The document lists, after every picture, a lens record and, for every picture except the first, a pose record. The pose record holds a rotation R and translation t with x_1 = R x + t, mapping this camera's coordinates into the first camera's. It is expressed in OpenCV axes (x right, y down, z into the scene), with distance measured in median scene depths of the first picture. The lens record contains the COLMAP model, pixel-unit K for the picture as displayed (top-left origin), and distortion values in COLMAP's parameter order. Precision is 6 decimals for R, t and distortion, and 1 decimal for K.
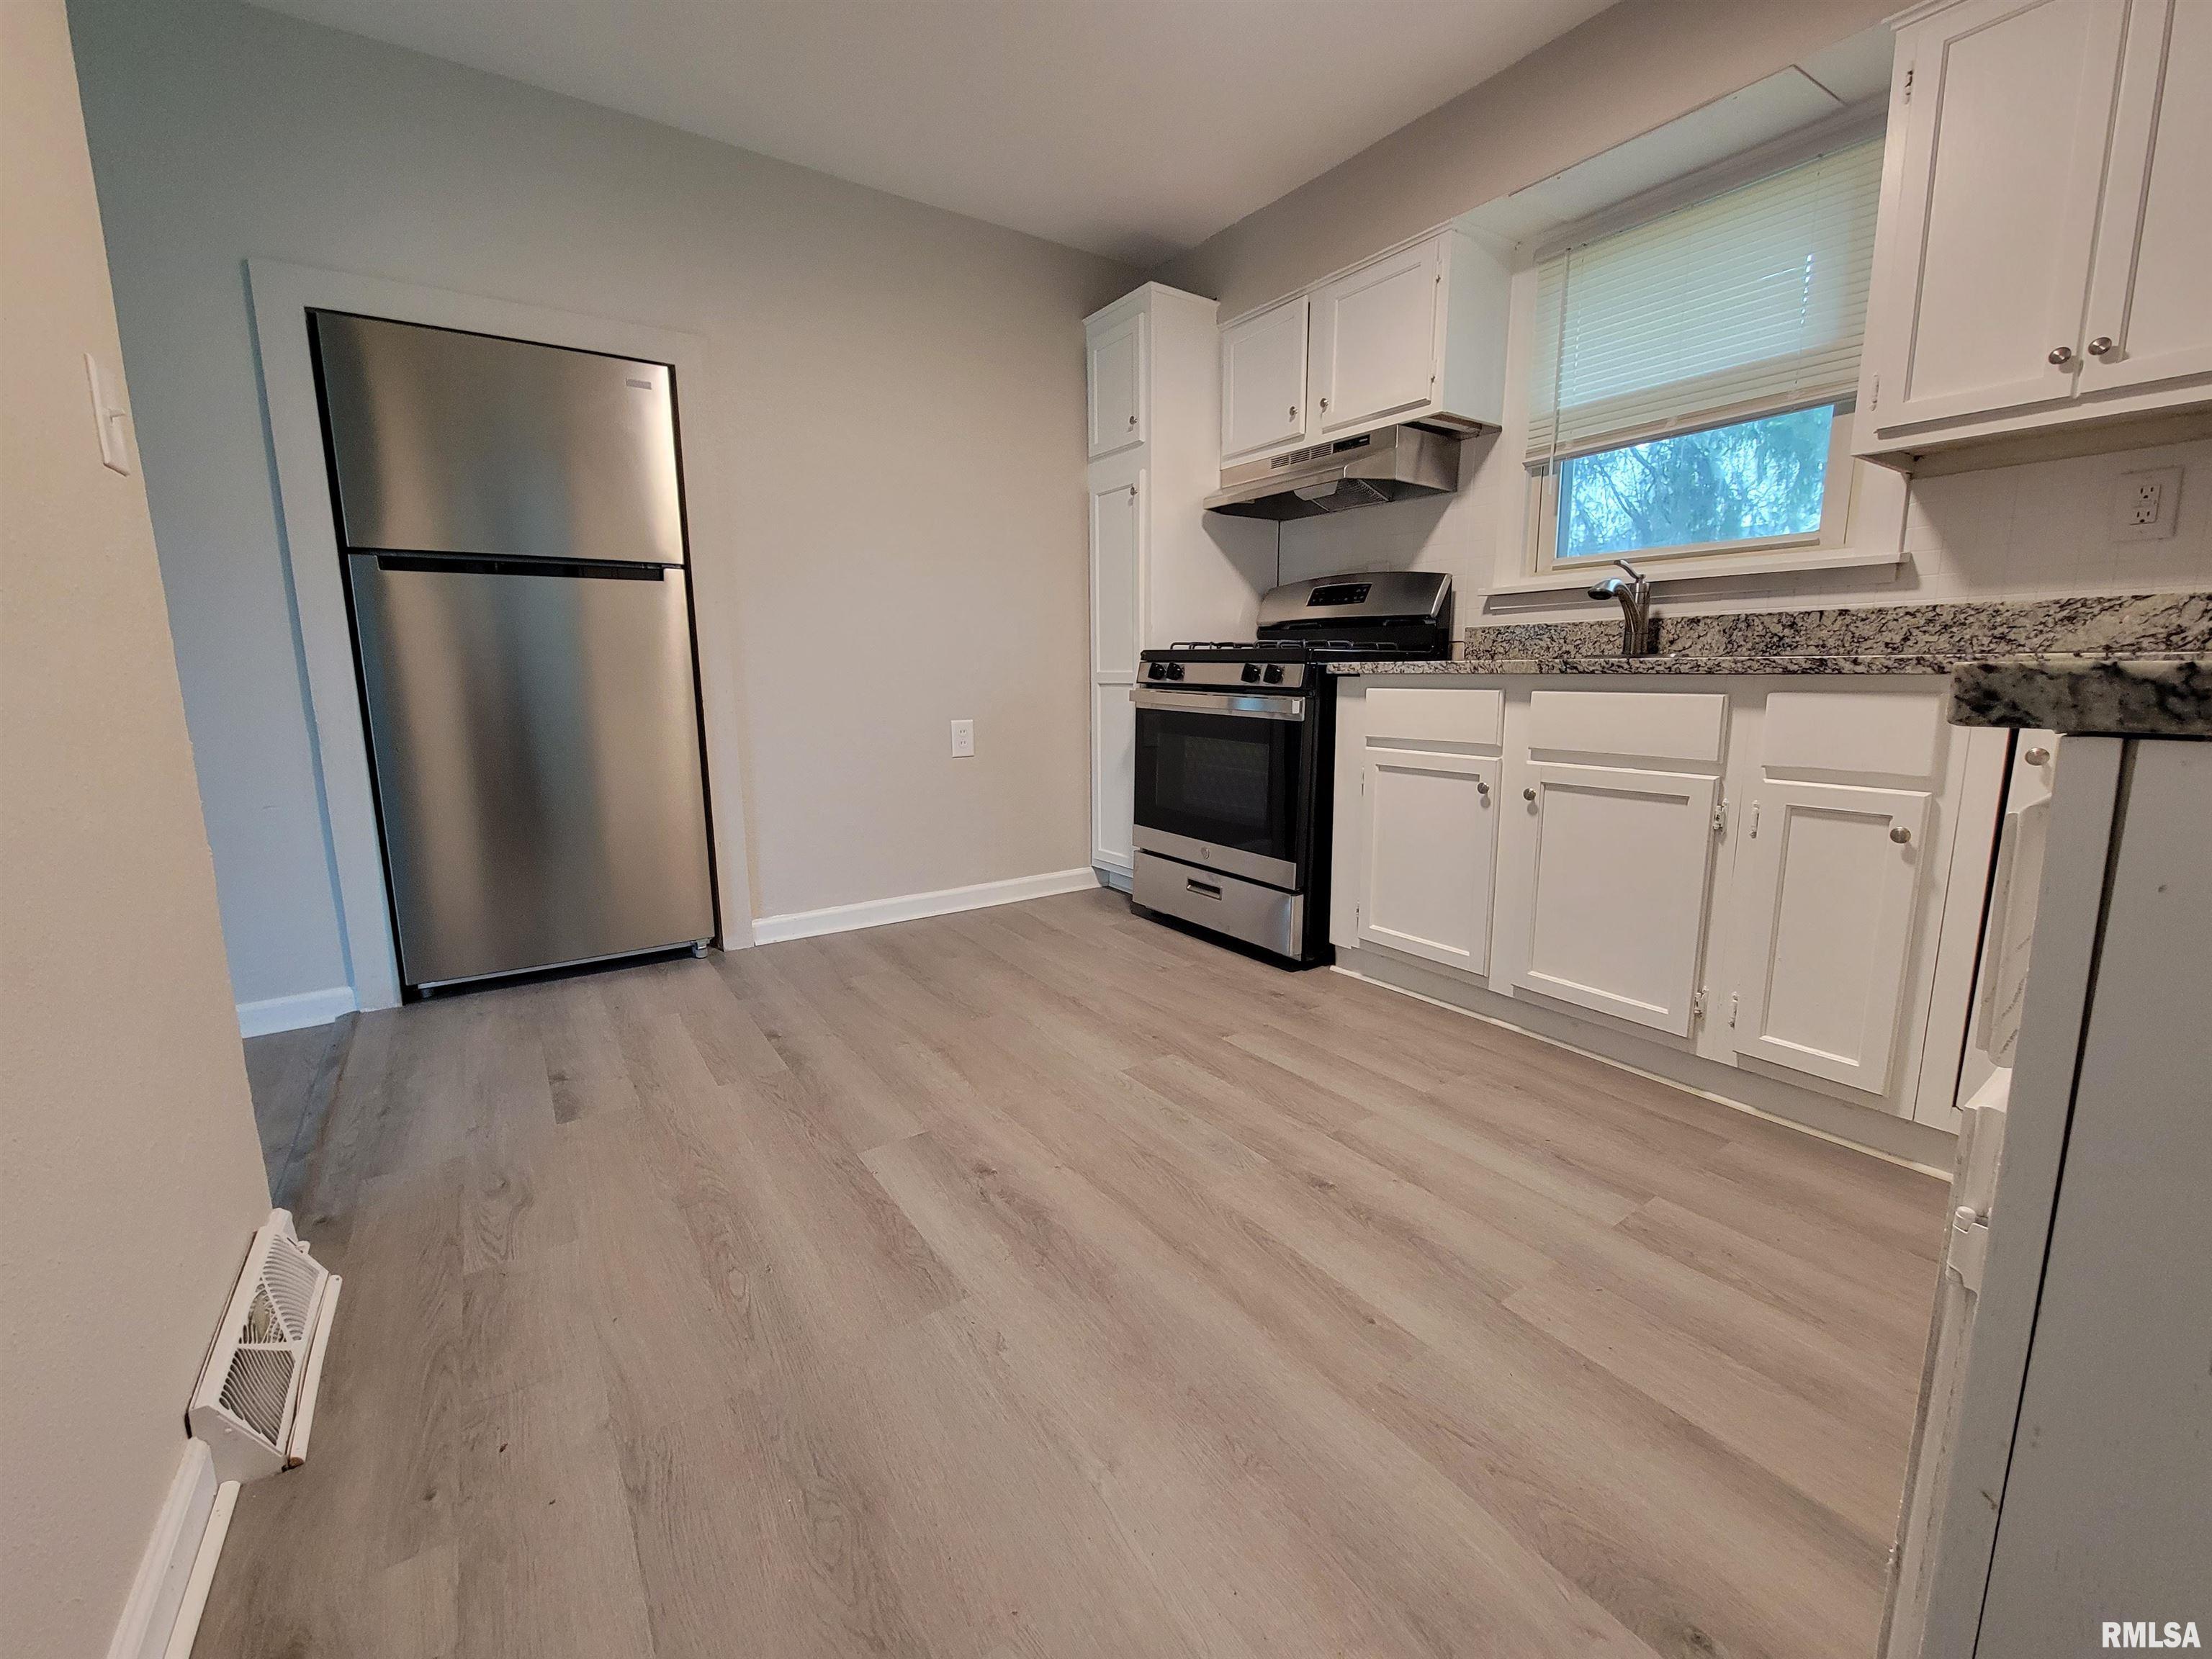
lens RADIAL K [[905.9, 0, 1101.0], [0, 905.9, 815.7], [0, 0, 1]] dist [0.005594, -0.003725]
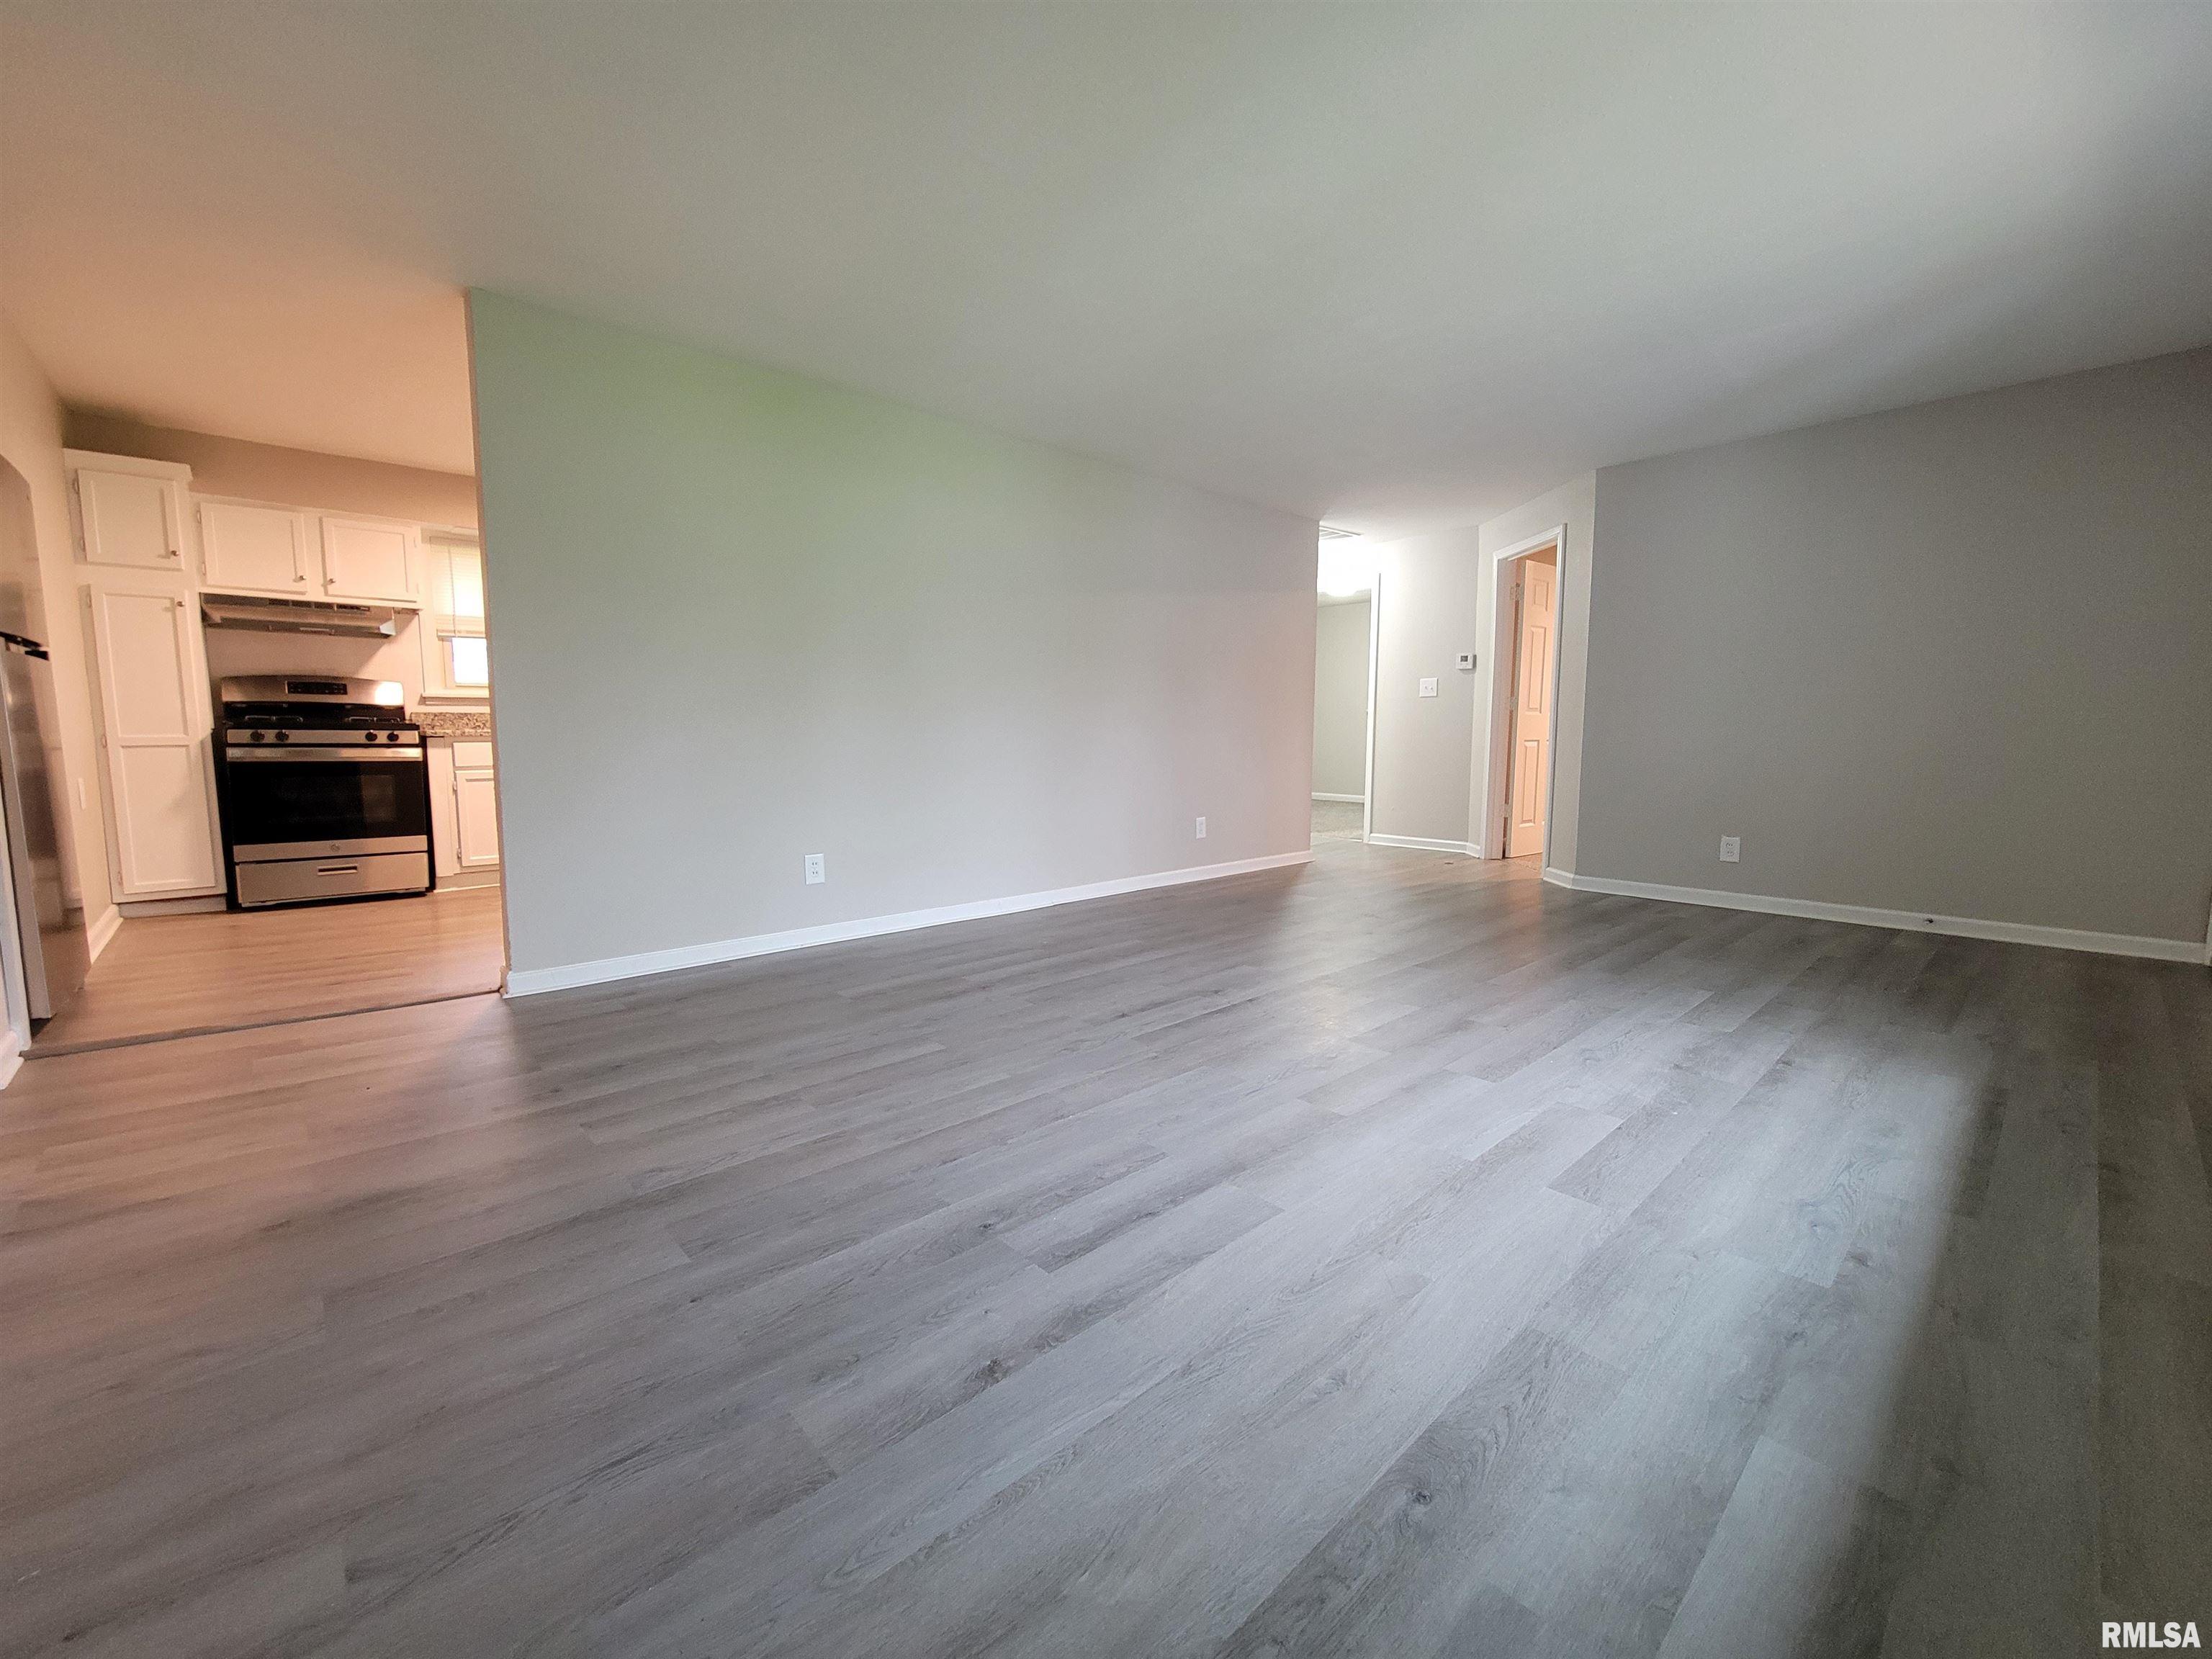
lens RADIAL K [[905.9, 0, 1101.0], [0, 905.9, 815.7], [0, 0, 1]] dist [0.005594, -0.003725]
pose [[-0.141366, -0.089849, 0.985872, -2.316645], [0.158140, 0.981035, 0.112084, 0.028525], [-0.977245, 0.171751, -0.124476, -0.191708]]
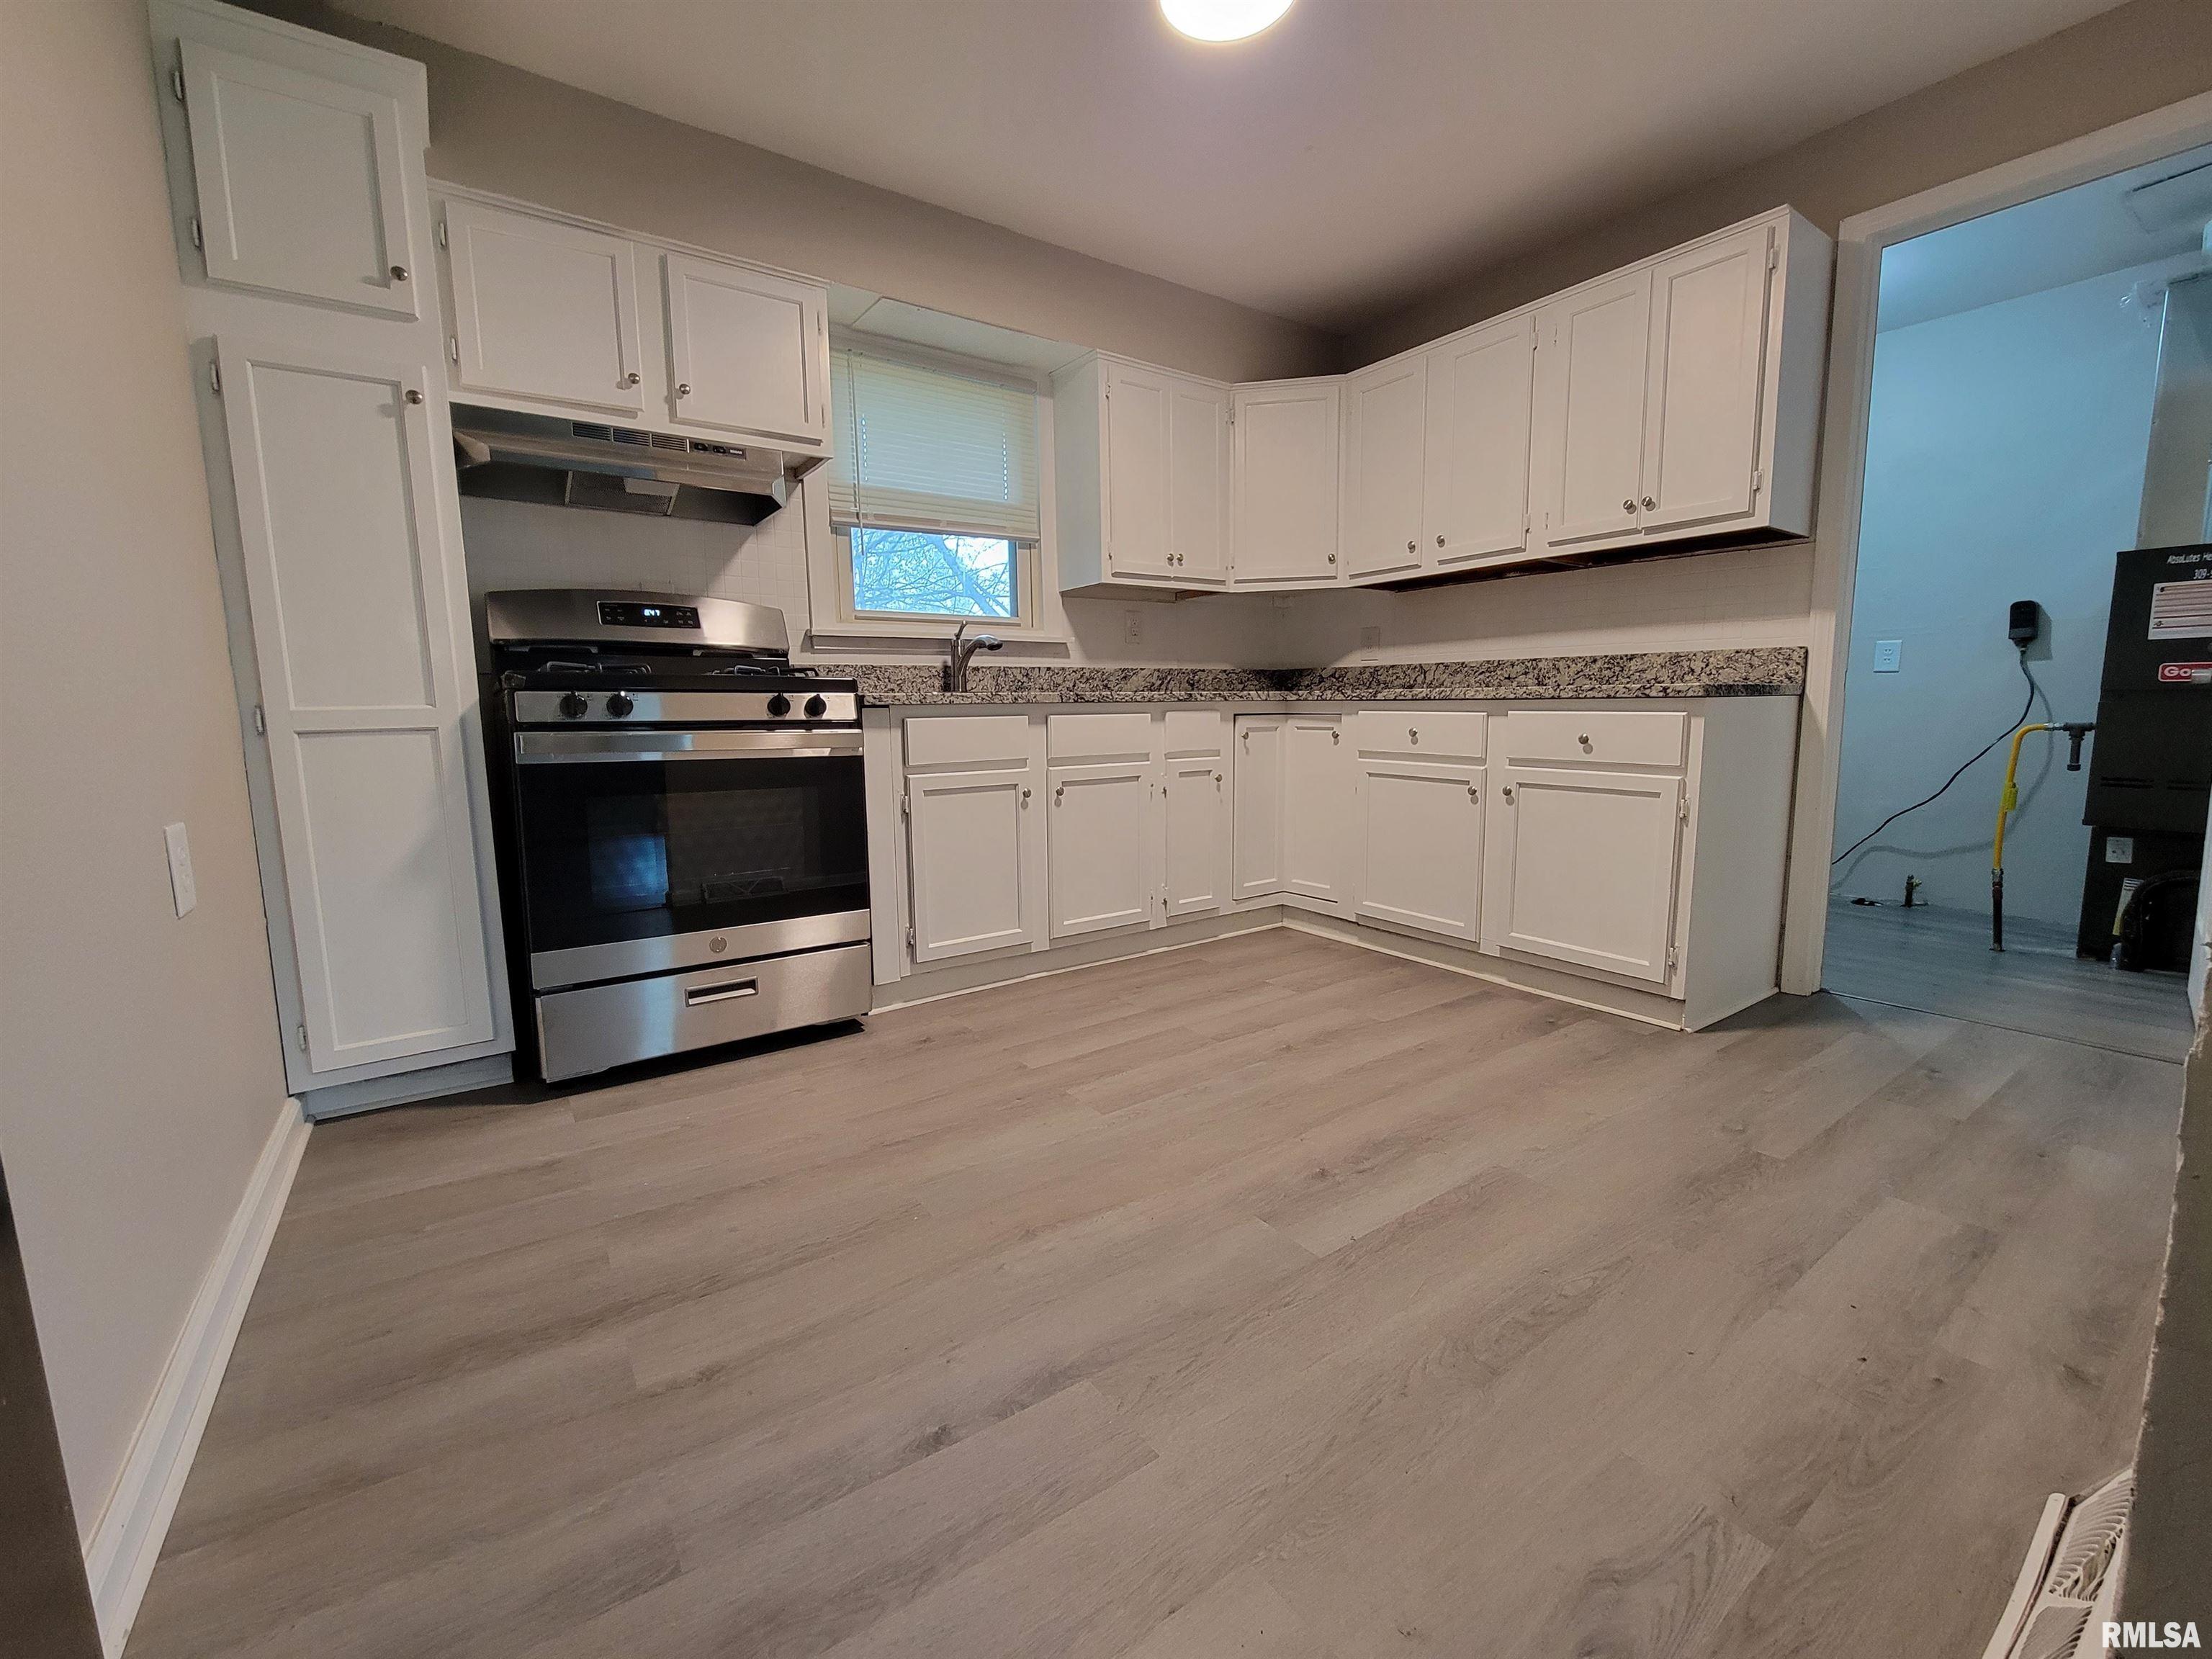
lens RADIAL K [[905.9, 0, 1101.0], [0, 905.9, 815.7], [0, 0, 1]] dist [0.005594, -0.003725]
pose [[-0.008389, -0.111799, 0.993695, -0.866992], [0.177180, 0.977841, 0.111511, -0.126497], [-0.984143, 0.176998, 0.011605, 0.921649]]
